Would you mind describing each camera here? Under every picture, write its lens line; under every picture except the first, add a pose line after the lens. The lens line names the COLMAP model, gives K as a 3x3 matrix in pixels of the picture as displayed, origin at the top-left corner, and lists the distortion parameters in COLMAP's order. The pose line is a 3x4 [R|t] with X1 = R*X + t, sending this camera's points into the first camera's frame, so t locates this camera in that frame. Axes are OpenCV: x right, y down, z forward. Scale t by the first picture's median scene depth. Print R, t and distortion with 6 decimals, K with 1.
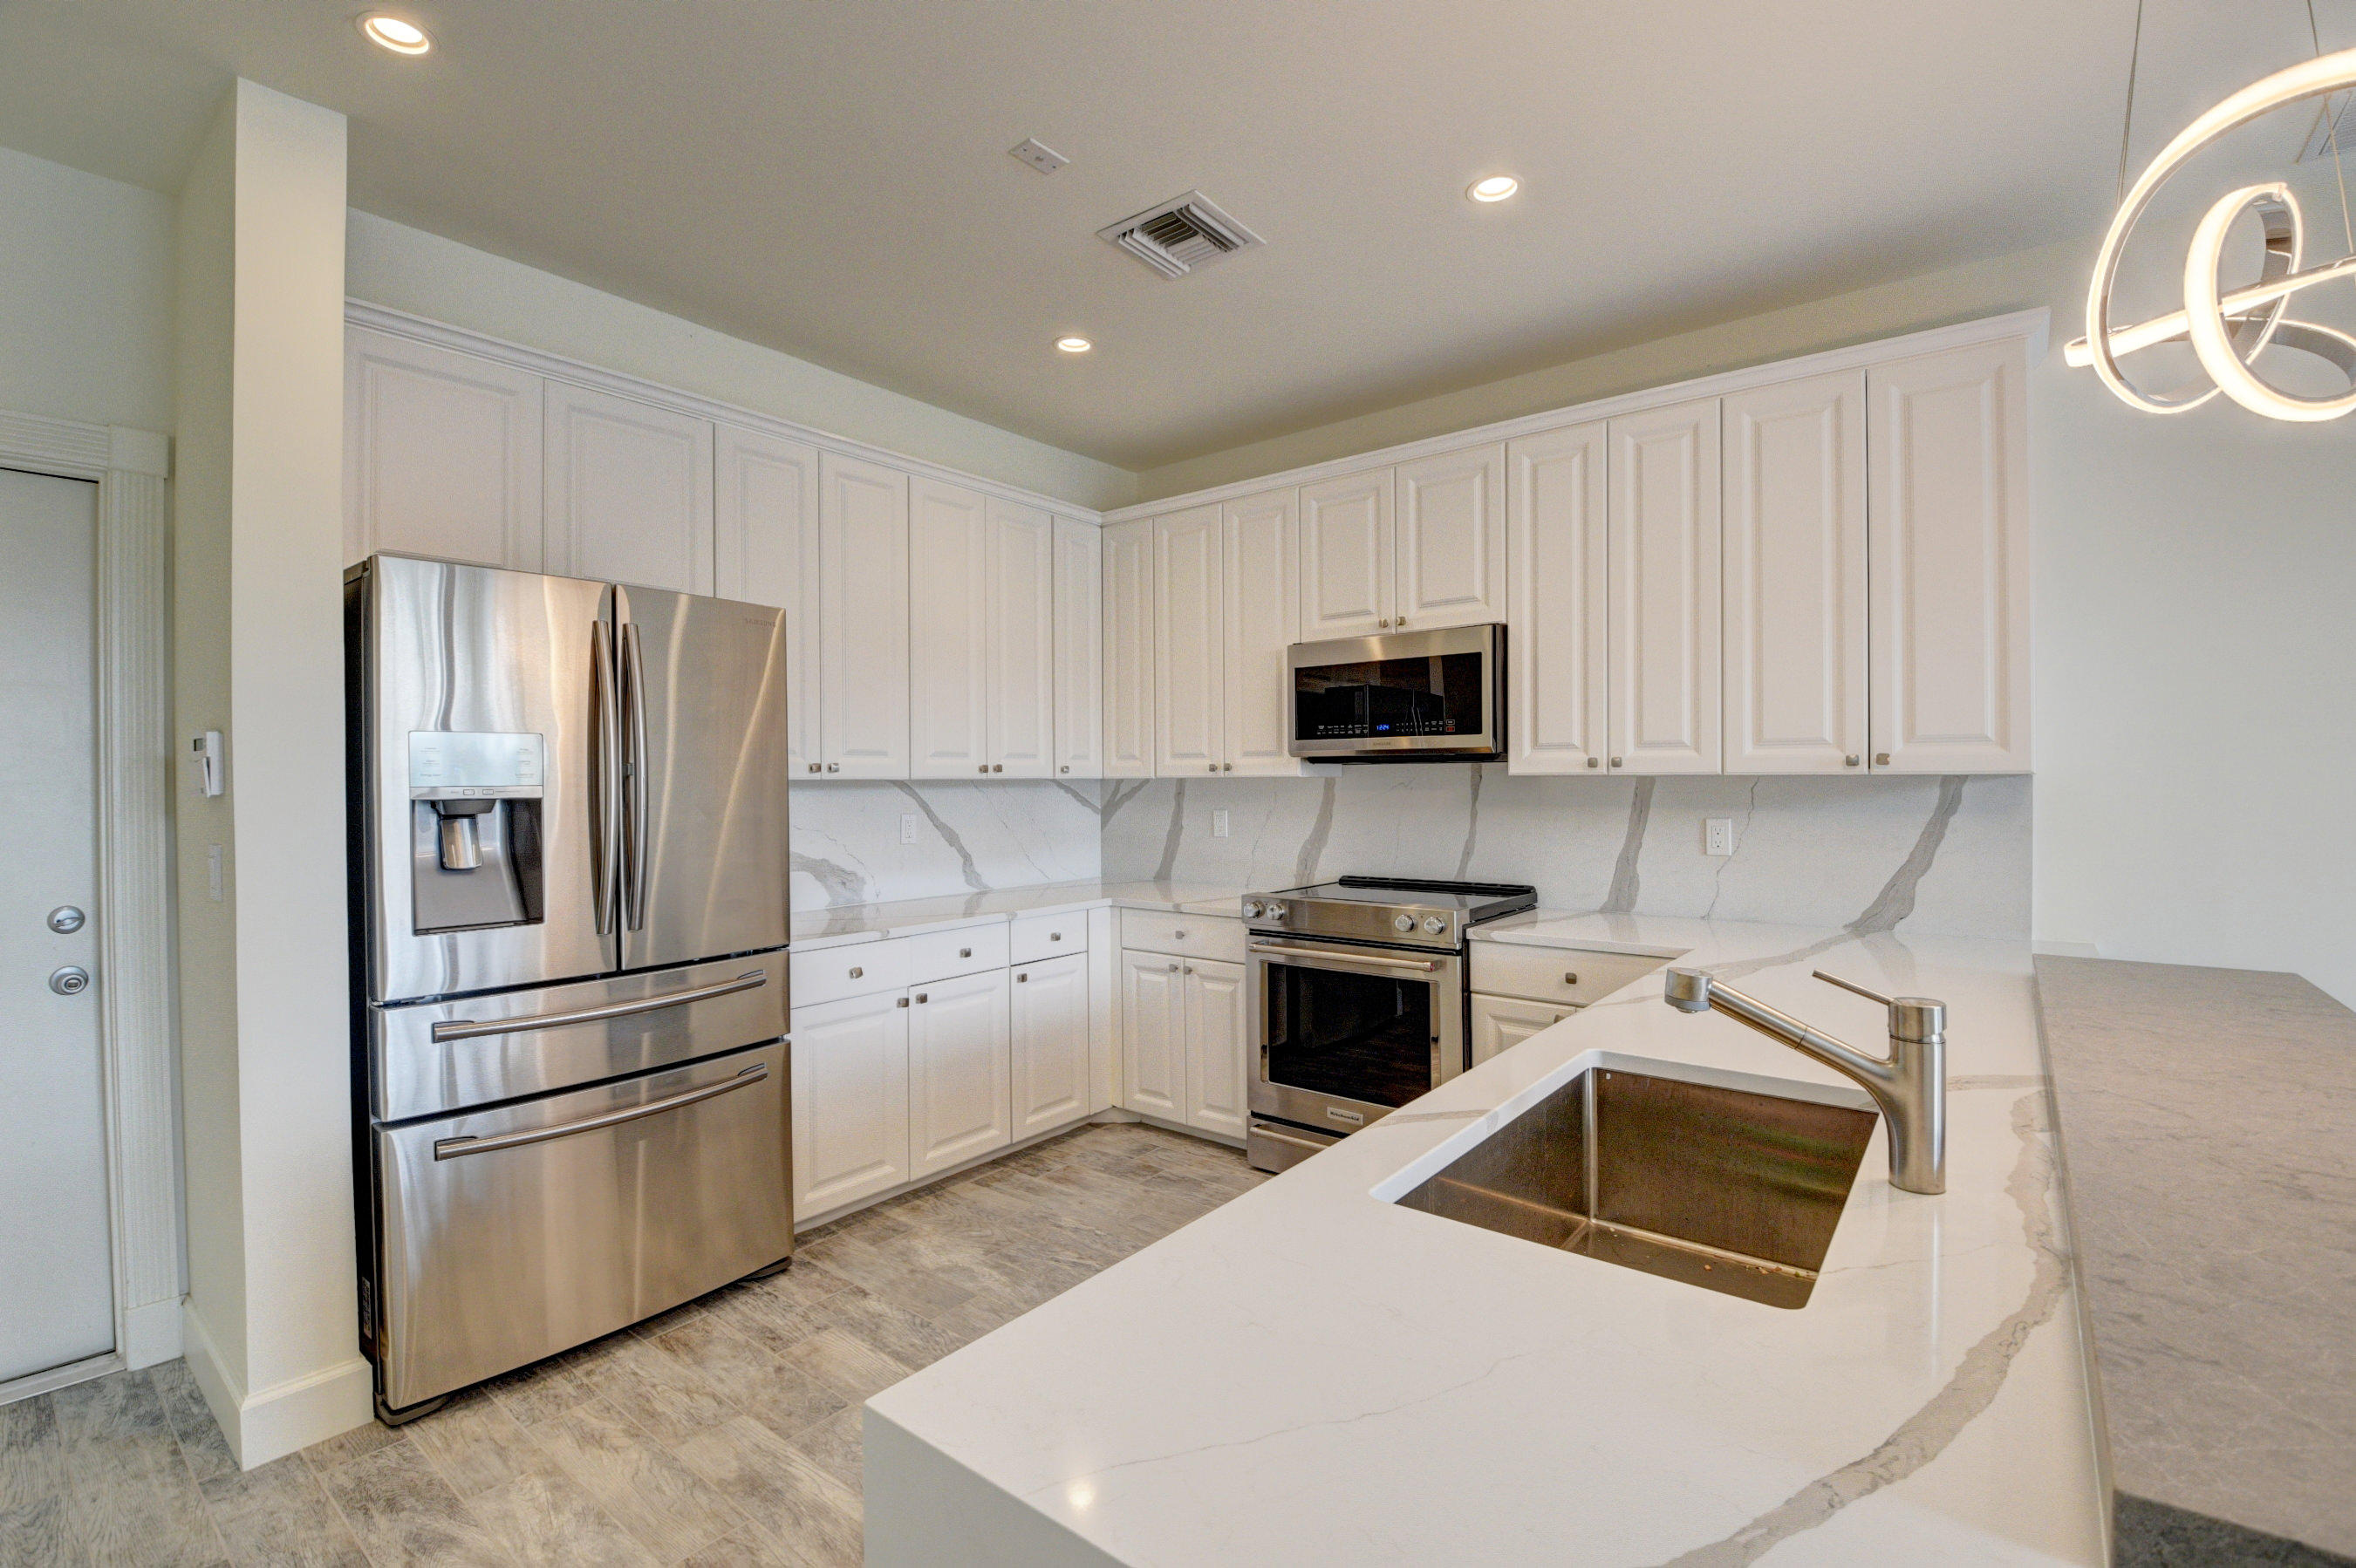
lens RADIAL K [[1030.7, 0, 1188.9], [0, 1030.7, 776.5], [0, 0, 1]] dist [-0.006627, -0.009605]
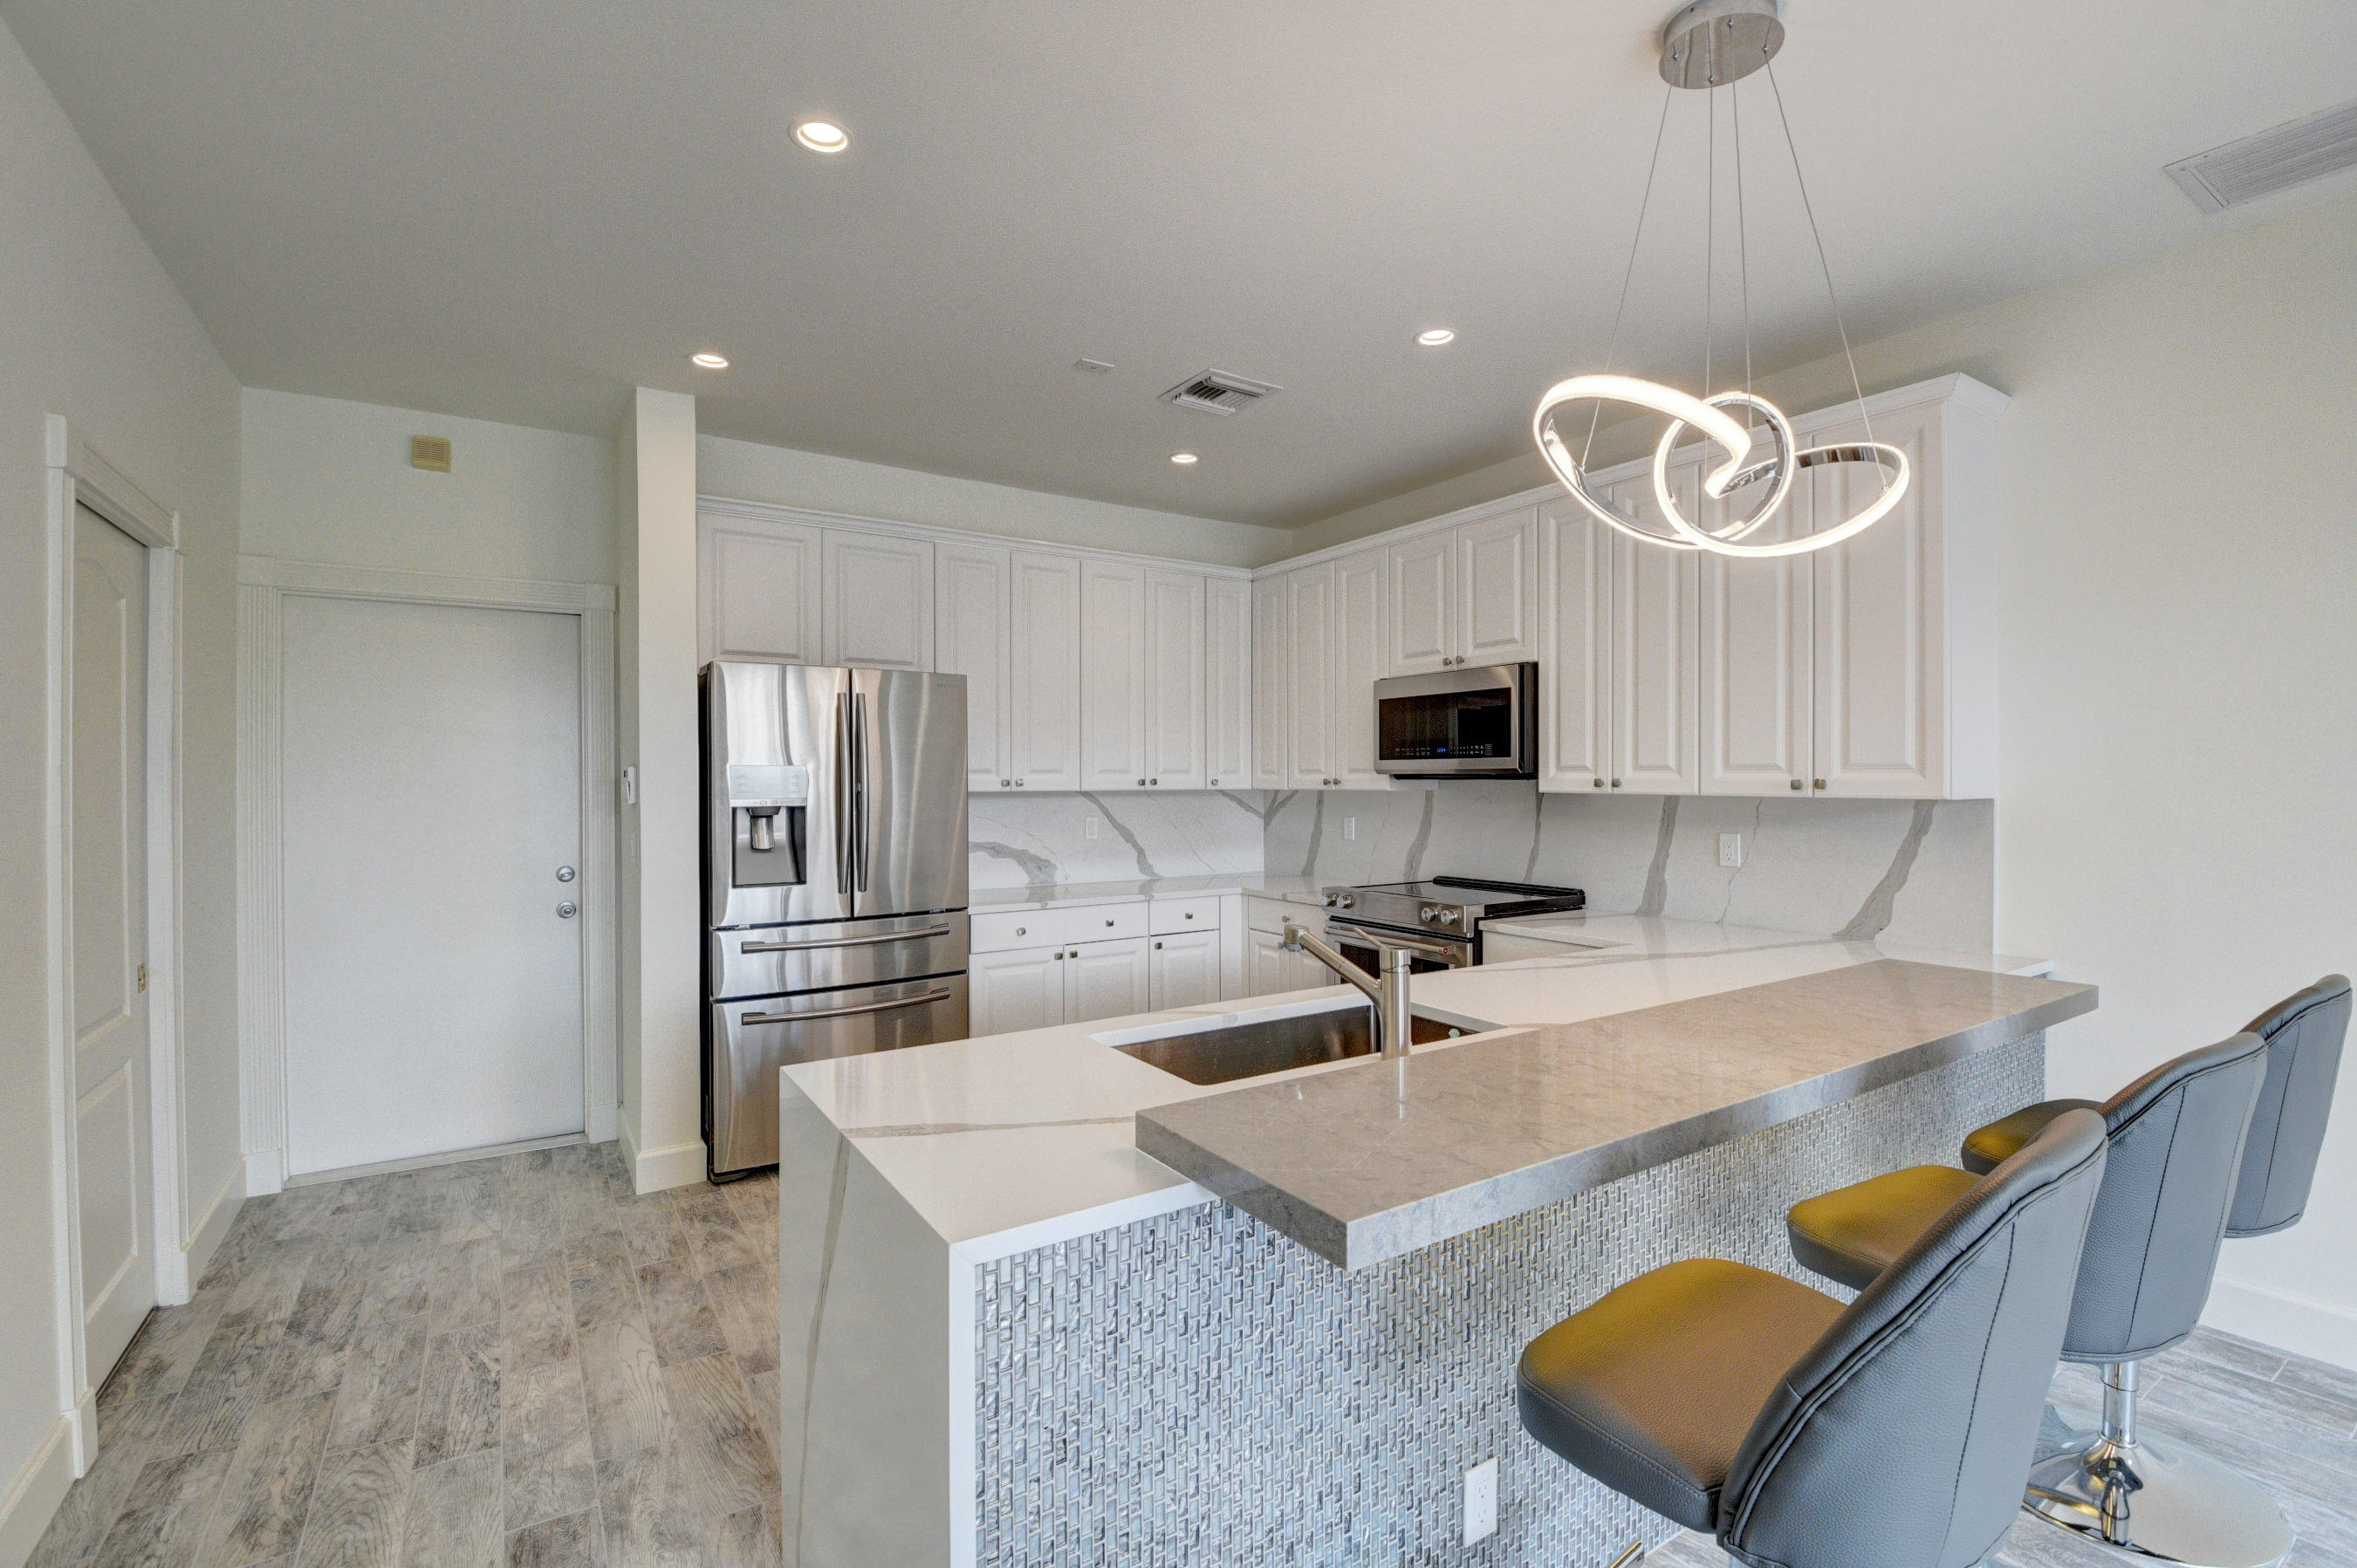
lens RADIAL K [[1031.2, 0, 1197.7], [0, 1031.2, 771.2], [0, 0, 1]] dist [-0.006627, -0.009605]
pose [[0.951919, 0.002487, -0.306340, 0.311085], [-0.003682, 0.999988, -0.003323, -0.020798], [0.306328, 0.004291, 0.951916, -0.234604]]
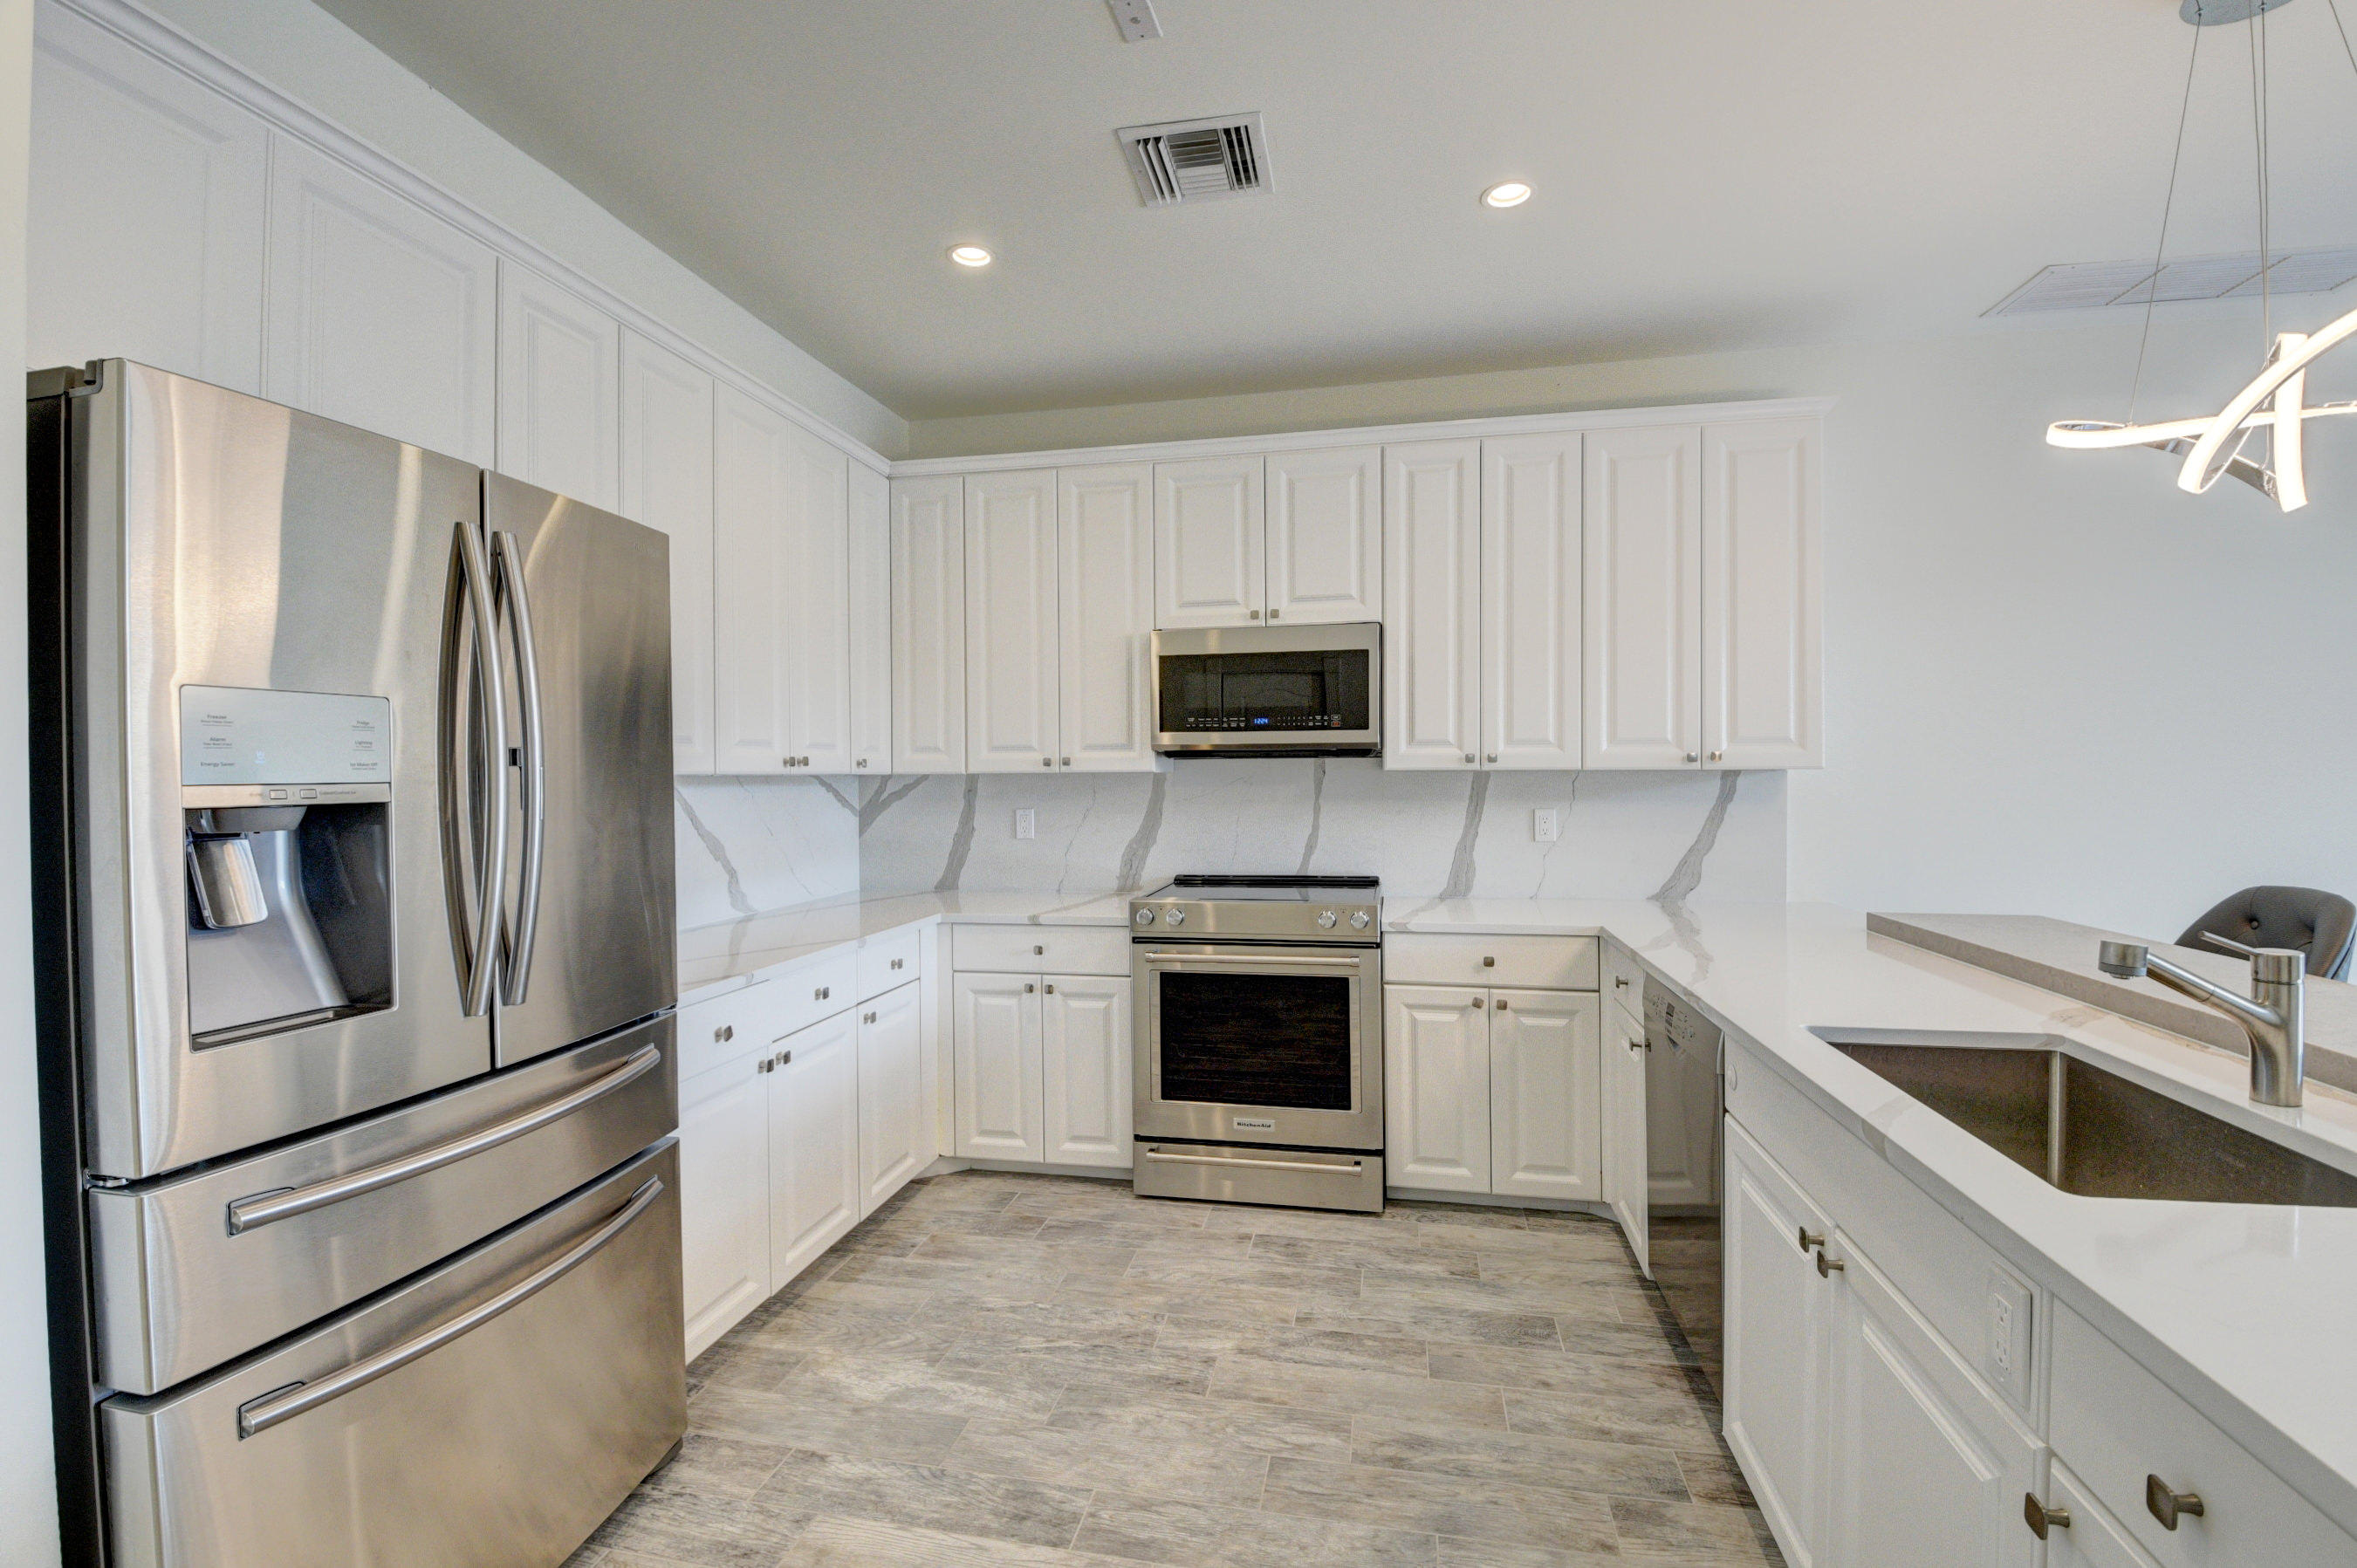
lens RADIAL K [[1031.2, 0, 1192.7], [0, 1031.2, 779.5], [0, 0, 1]] dist [-0.006627, -0.009605]
pose [[0.891958, -0.002821, 0.452110, -0.339146], [0.000464, 0.999986, 0.005324, 0.002558], [-0.452118, -0.004539, 0.891946, 0.173526]]
